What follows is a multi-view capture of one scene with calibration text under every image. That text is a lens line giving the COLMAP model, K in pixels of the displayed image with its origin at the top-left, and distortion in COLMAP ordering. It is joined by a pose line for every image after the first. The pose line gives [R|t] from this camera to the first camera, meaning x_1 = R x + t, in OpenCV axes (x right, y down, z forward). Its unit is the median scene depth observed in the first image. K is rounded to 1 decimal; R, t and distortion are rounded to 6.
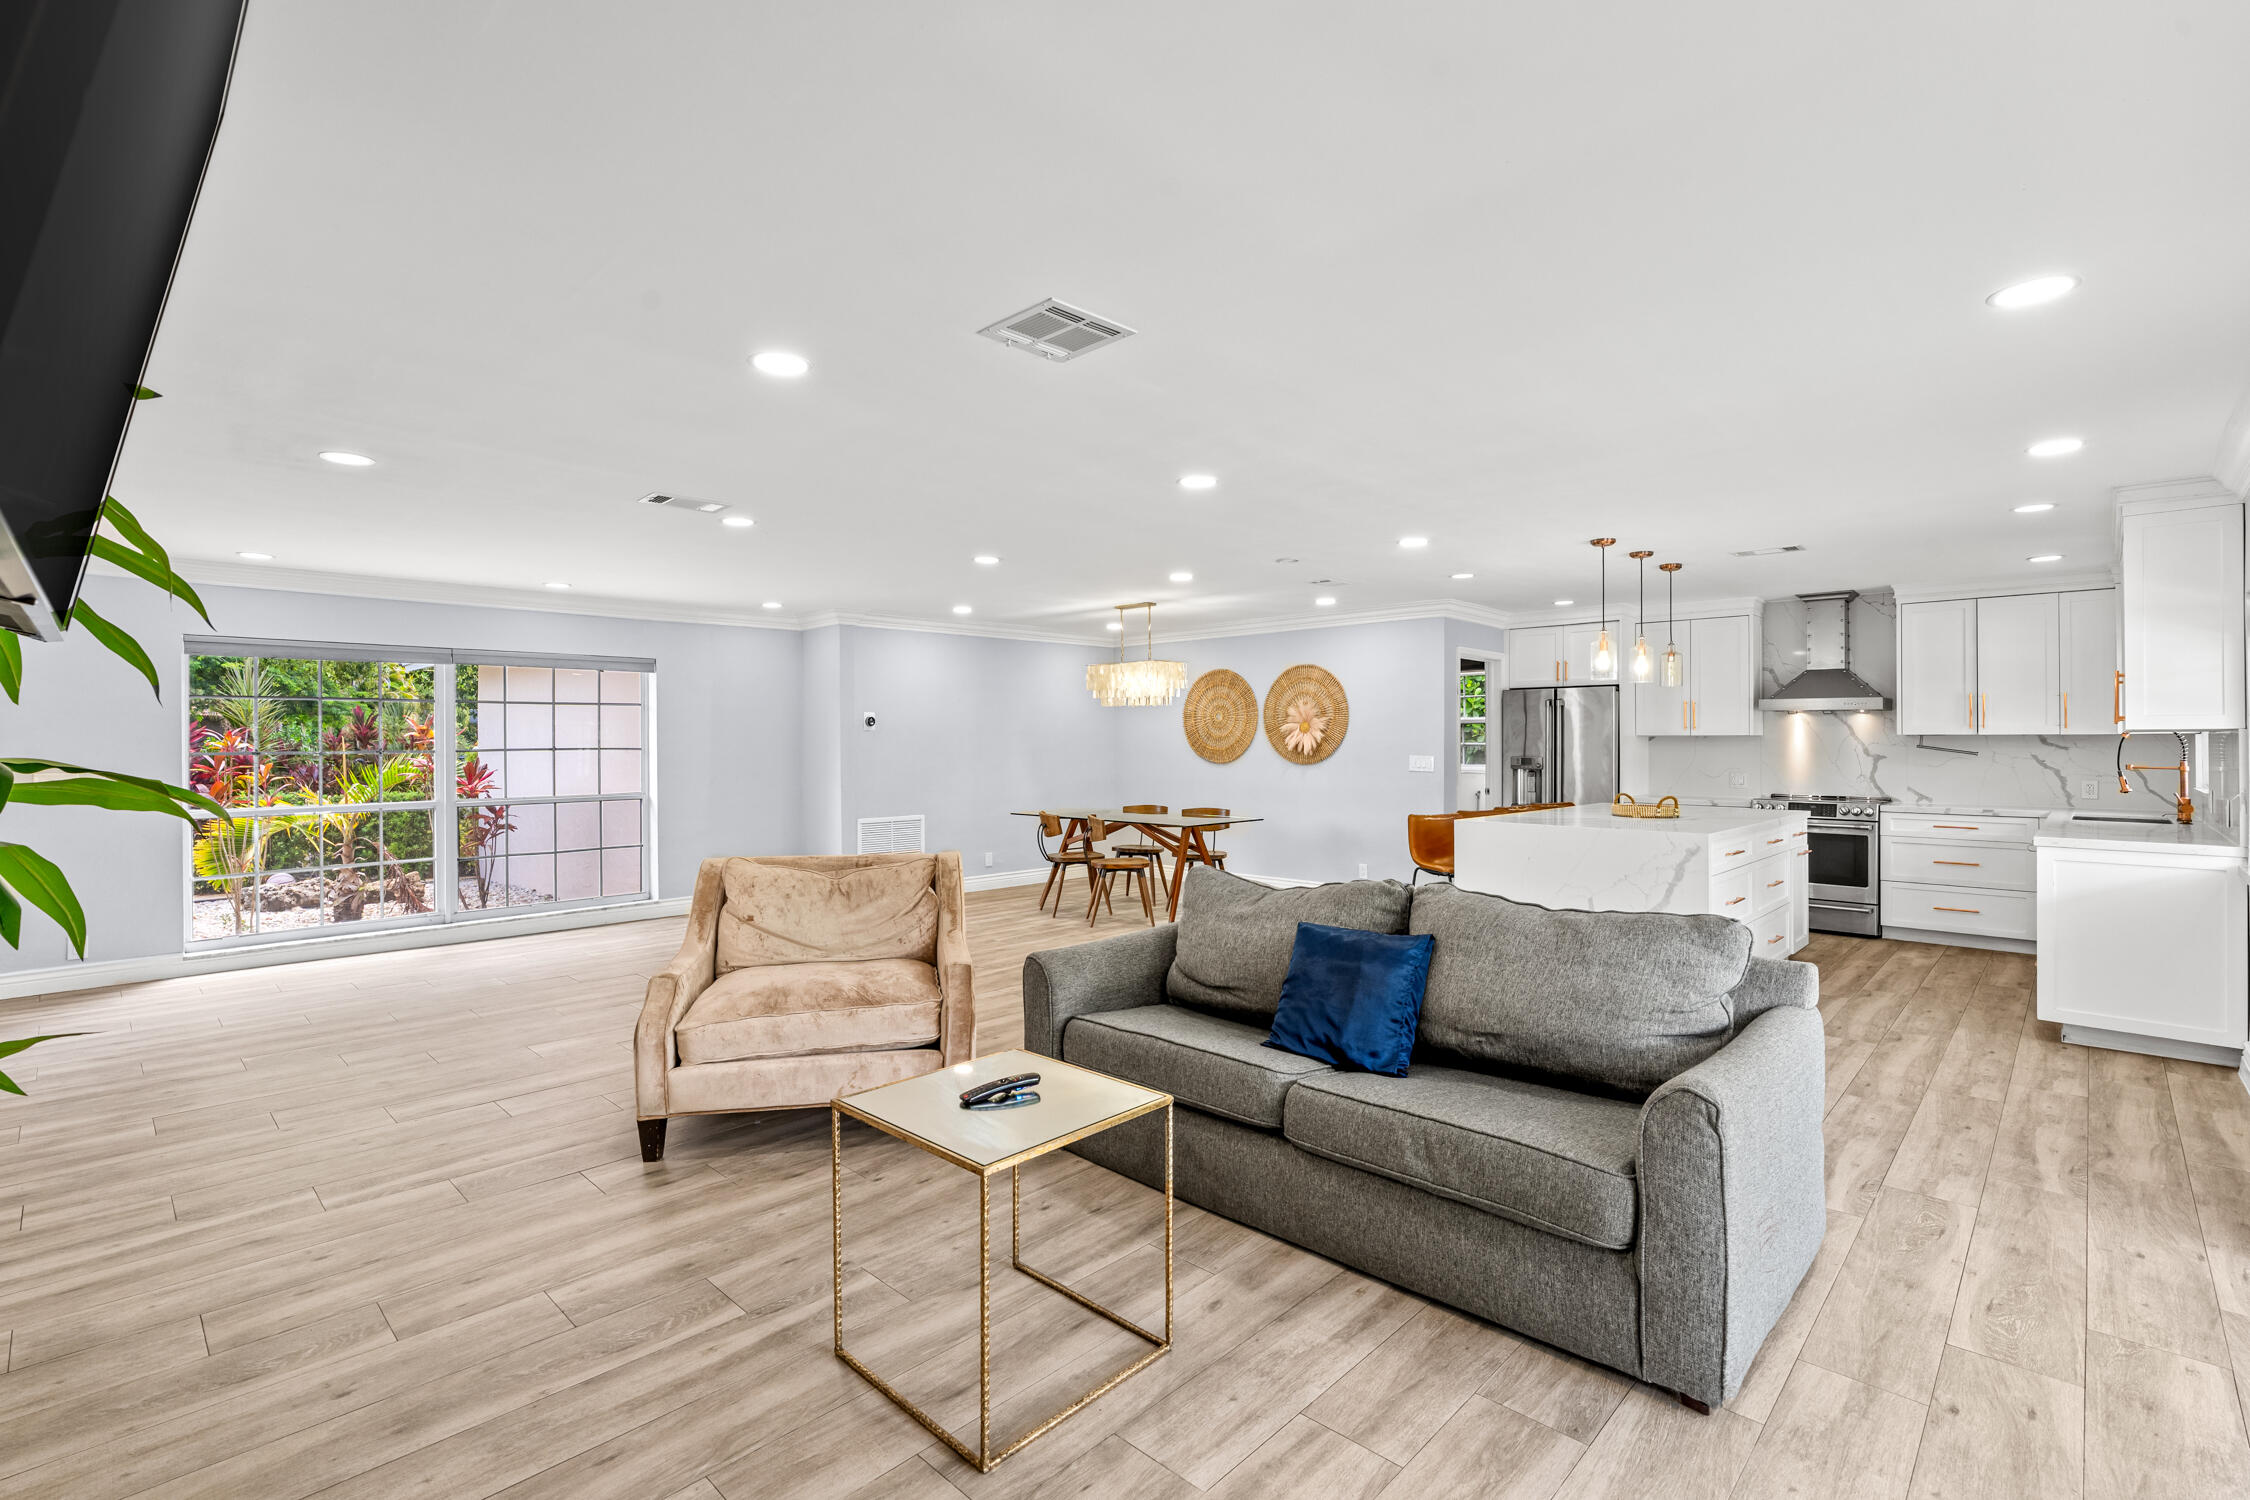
lens RADIAL K [[1009.5, 0, 1125.0], [0, 1009.5, 742.0], [0, 0, 1]] dist [-0.006174, 0.002068]
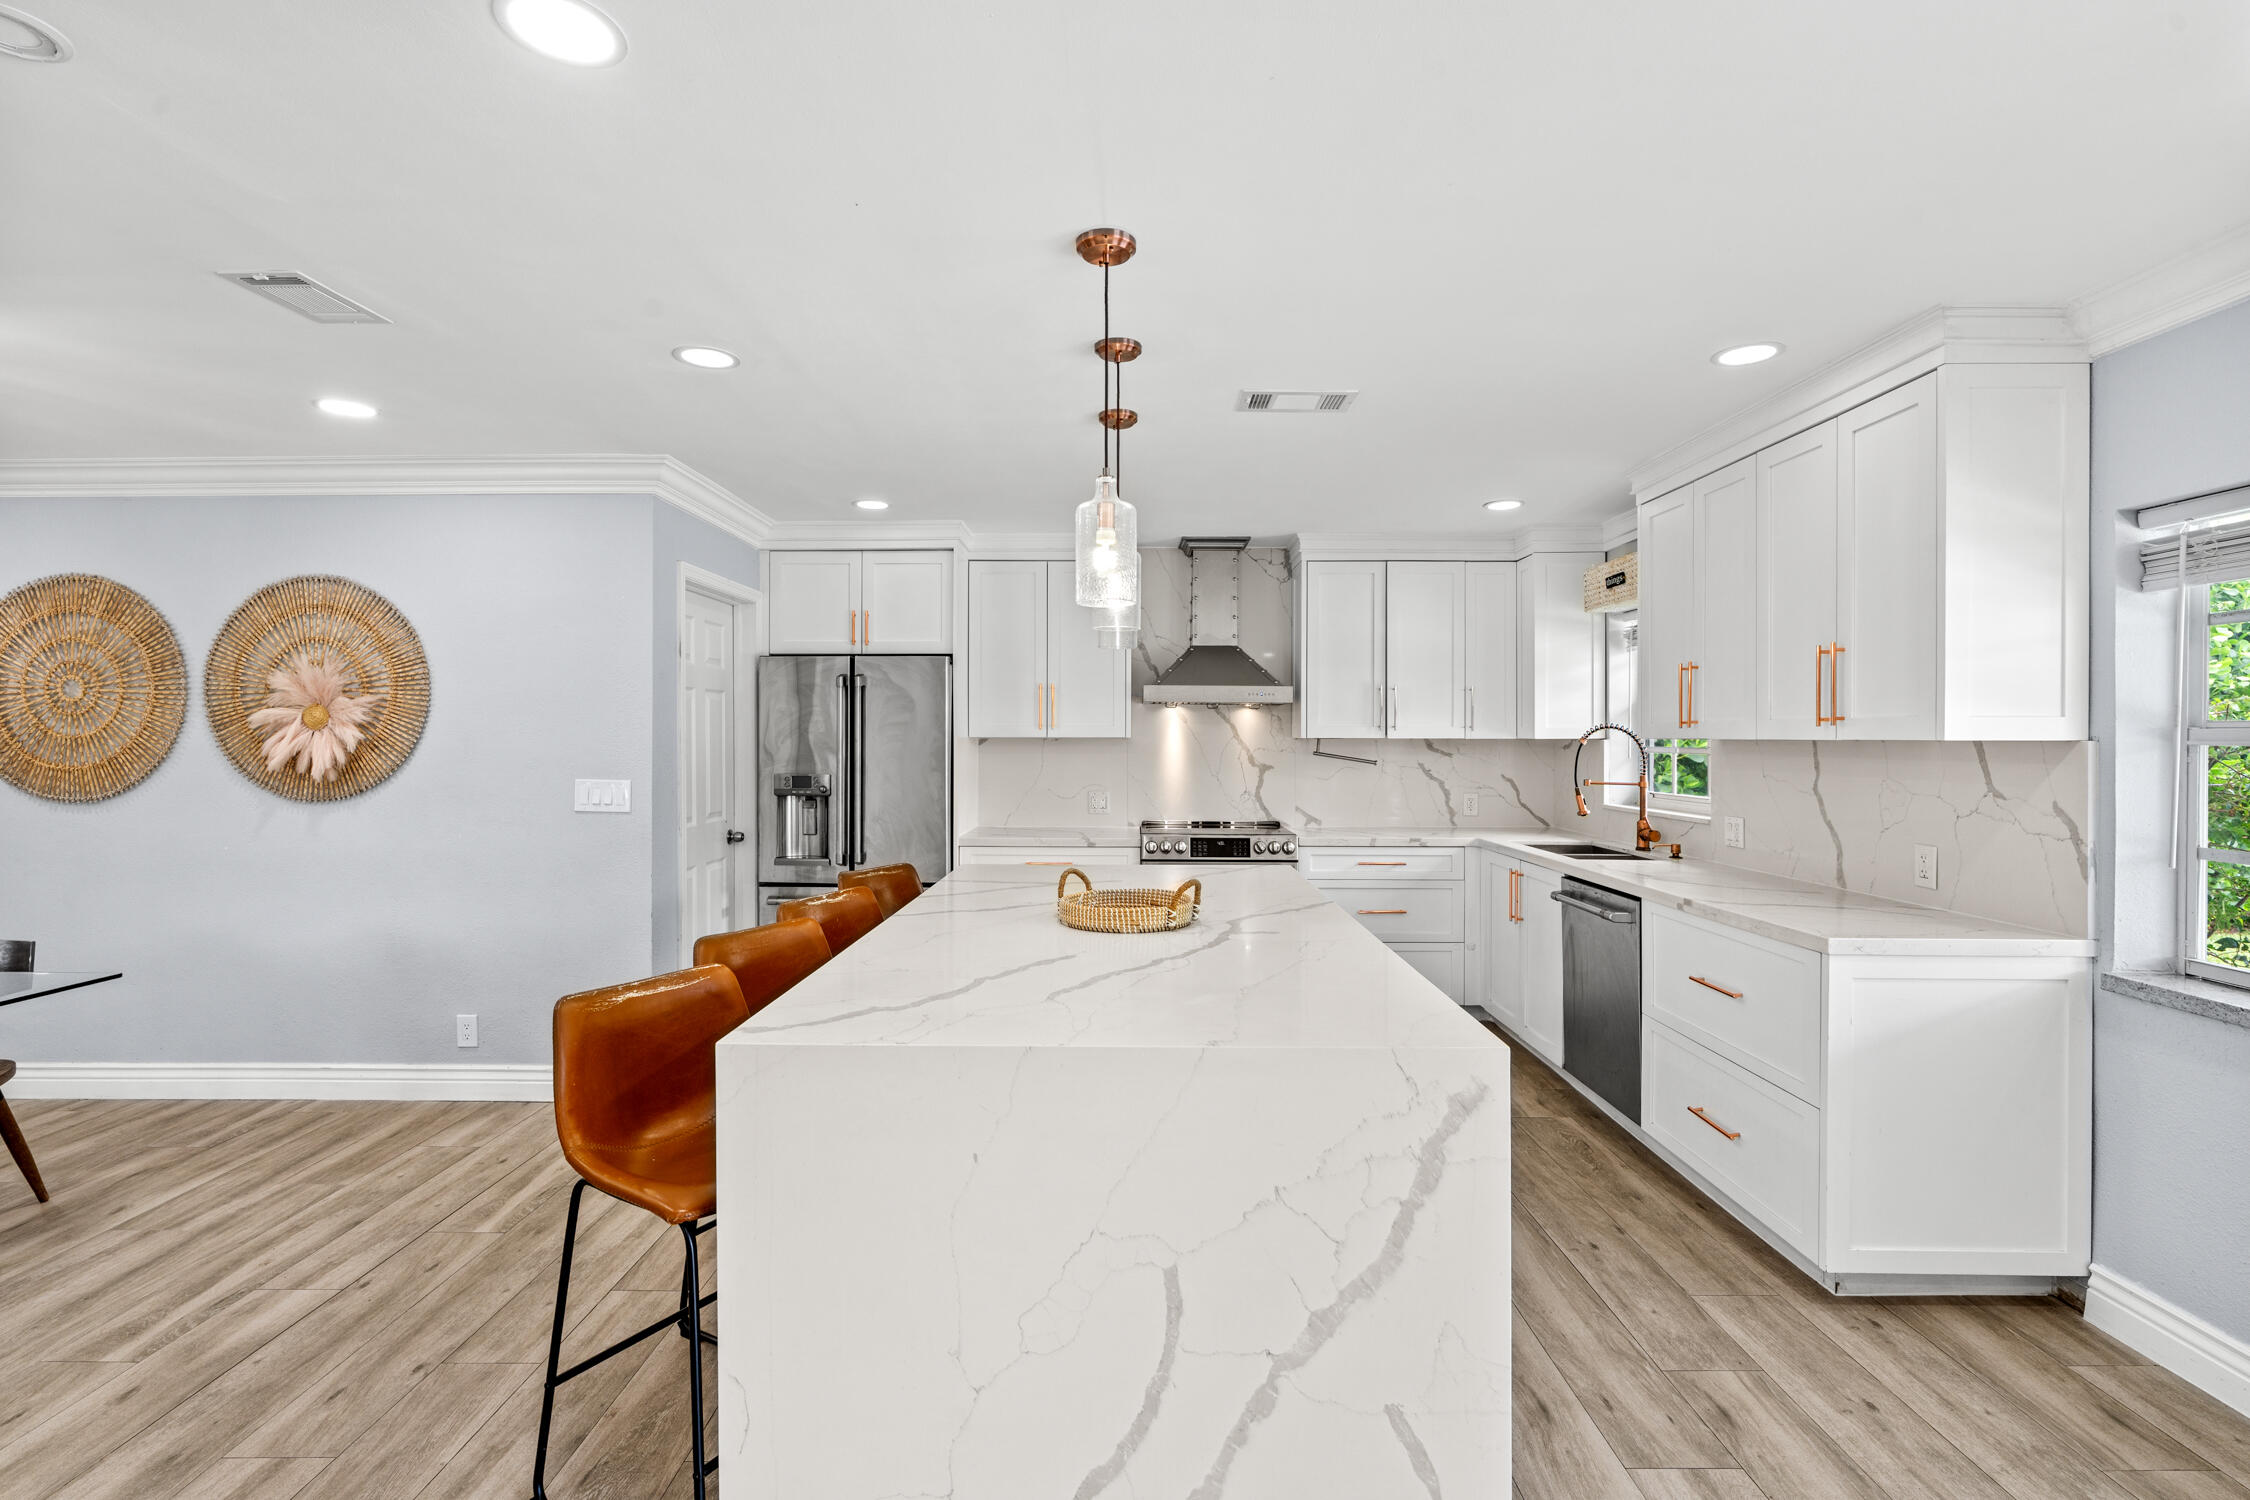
lens RADIAL K [[1009.5, 0, 1127.4], [0, 1009.5, 742.6], [0, 0, 1]] dist [-0.006174, 0.002068]
pose [[0.724458, -0.003614, 0.689309, 0.152632], [-0.001759, 0.999973, 0.007091, -0.008422], [-0.689316, -0.006350, 0.724433, 0.510550]]
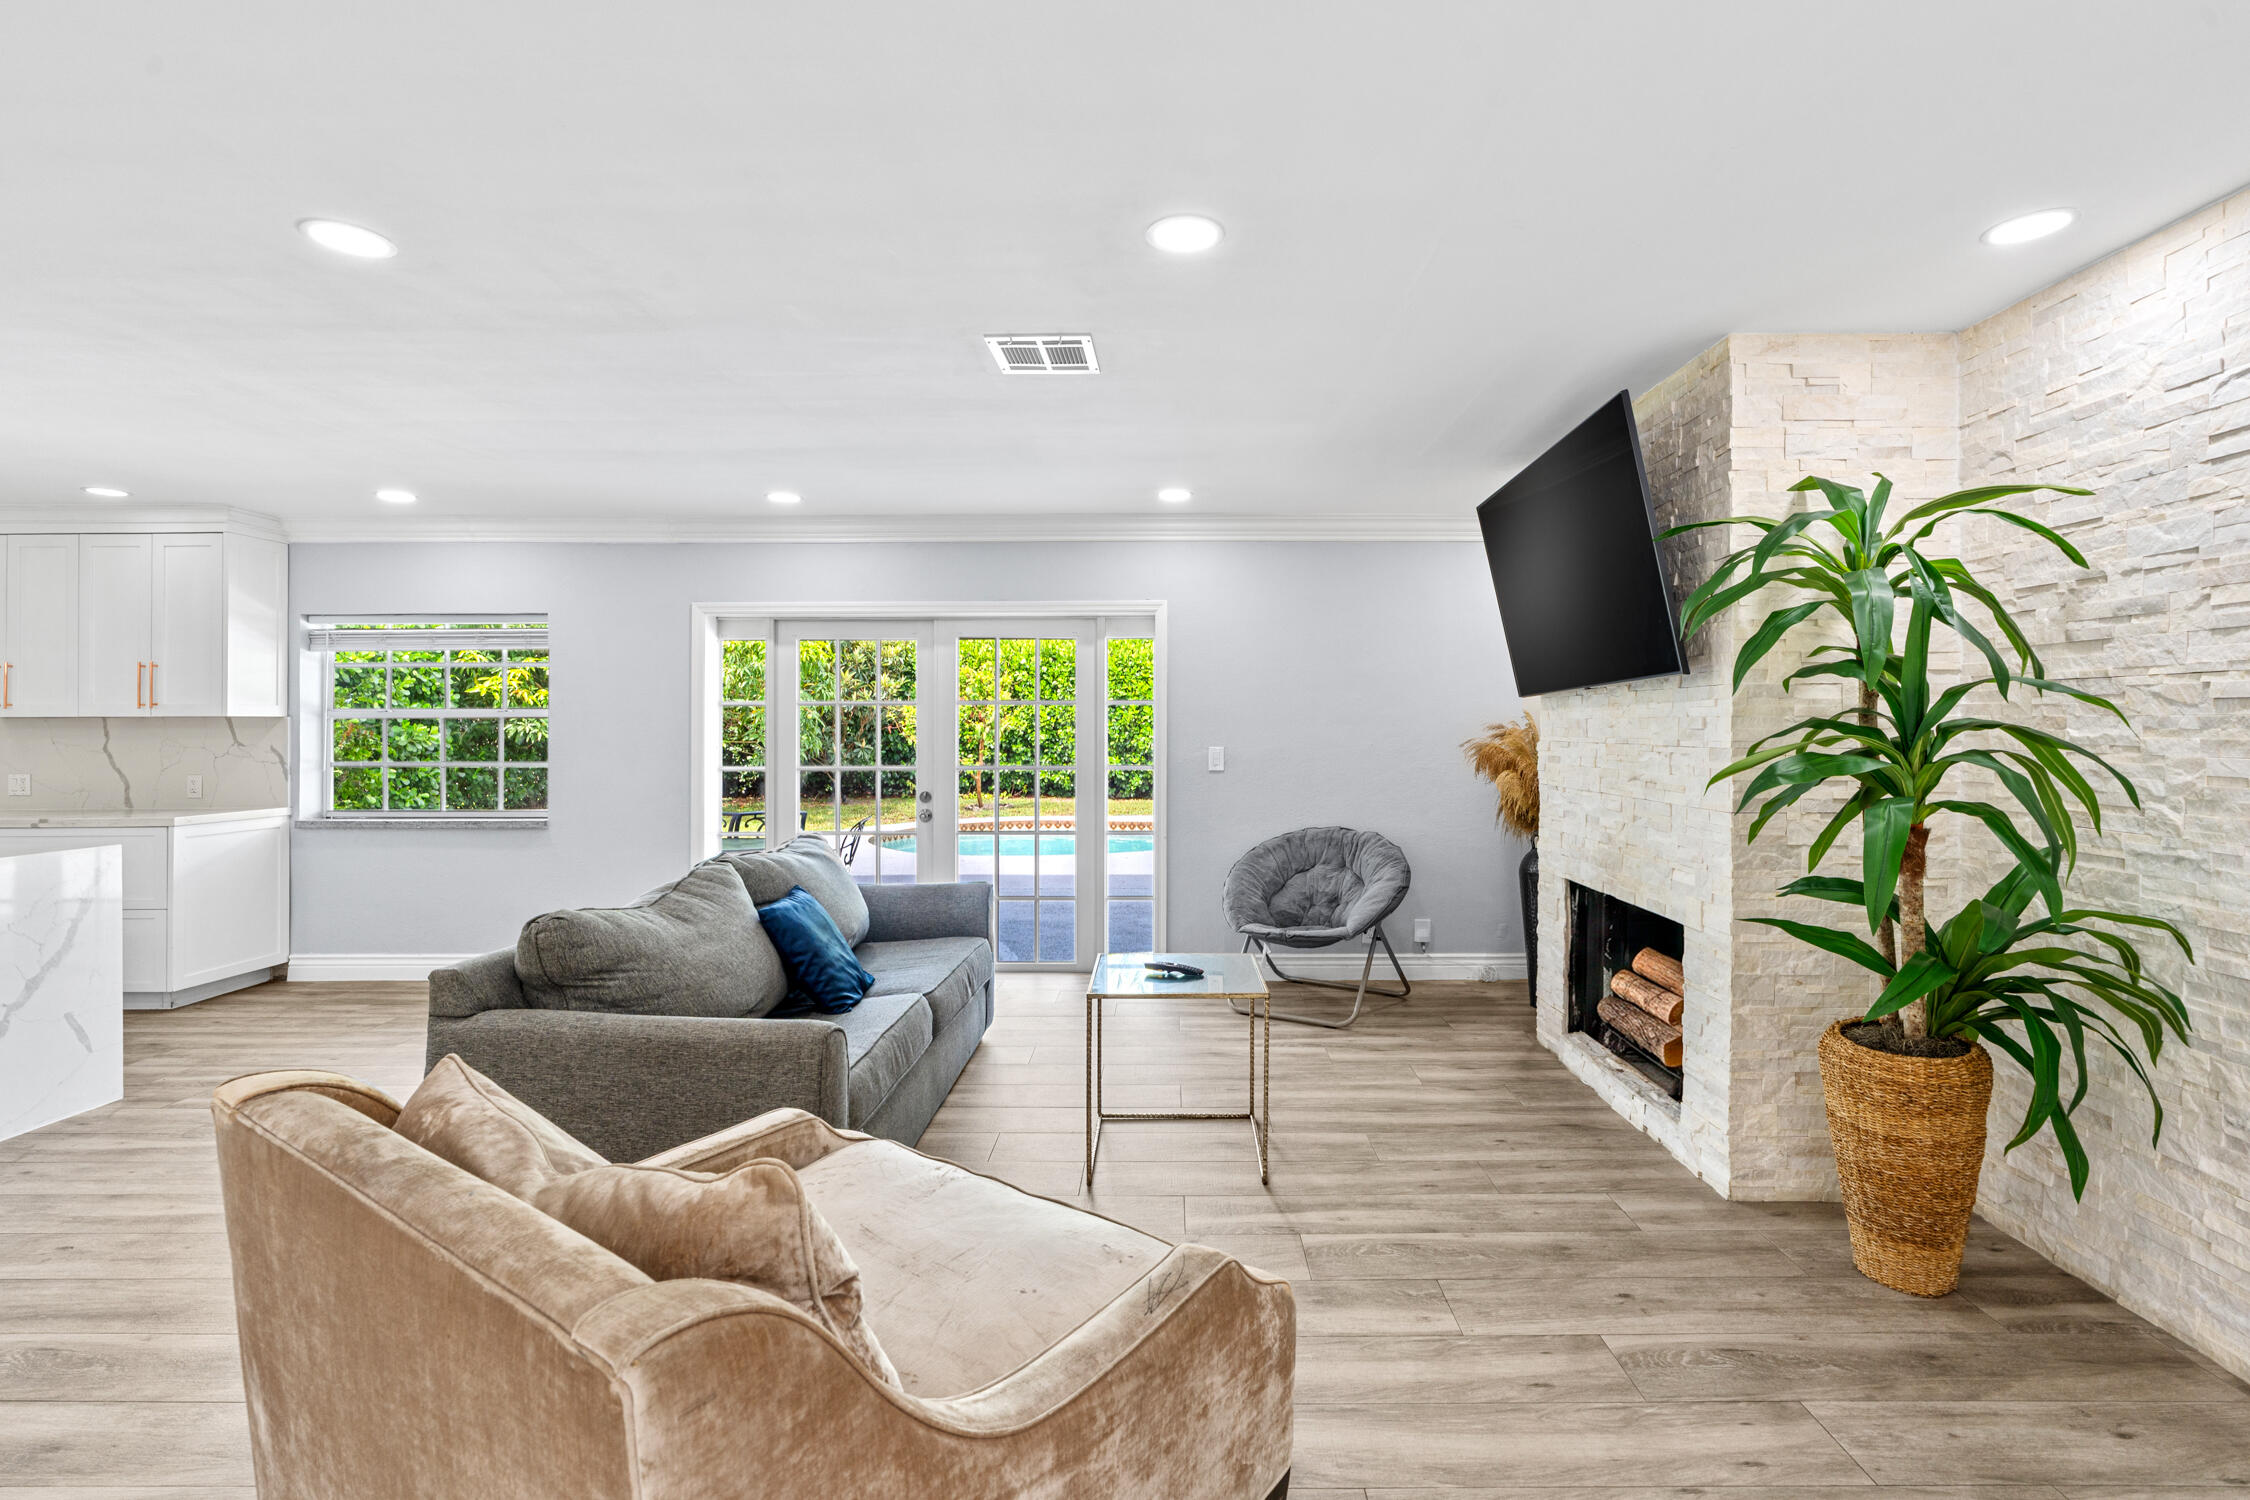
lens RADIAL K [[1009.5, 0, 1154.4], [0, 1009.5, 719.9], [0, 0, 1]] dist [-0.006174, 0.002068]
pose [[-0.695424, 0.006150, 0.718573, -0.331419], [0.001700, 0.999975, -0.006913, 0.000786], [-0.718597, -0.003586, -0.695417, 0.585335]]
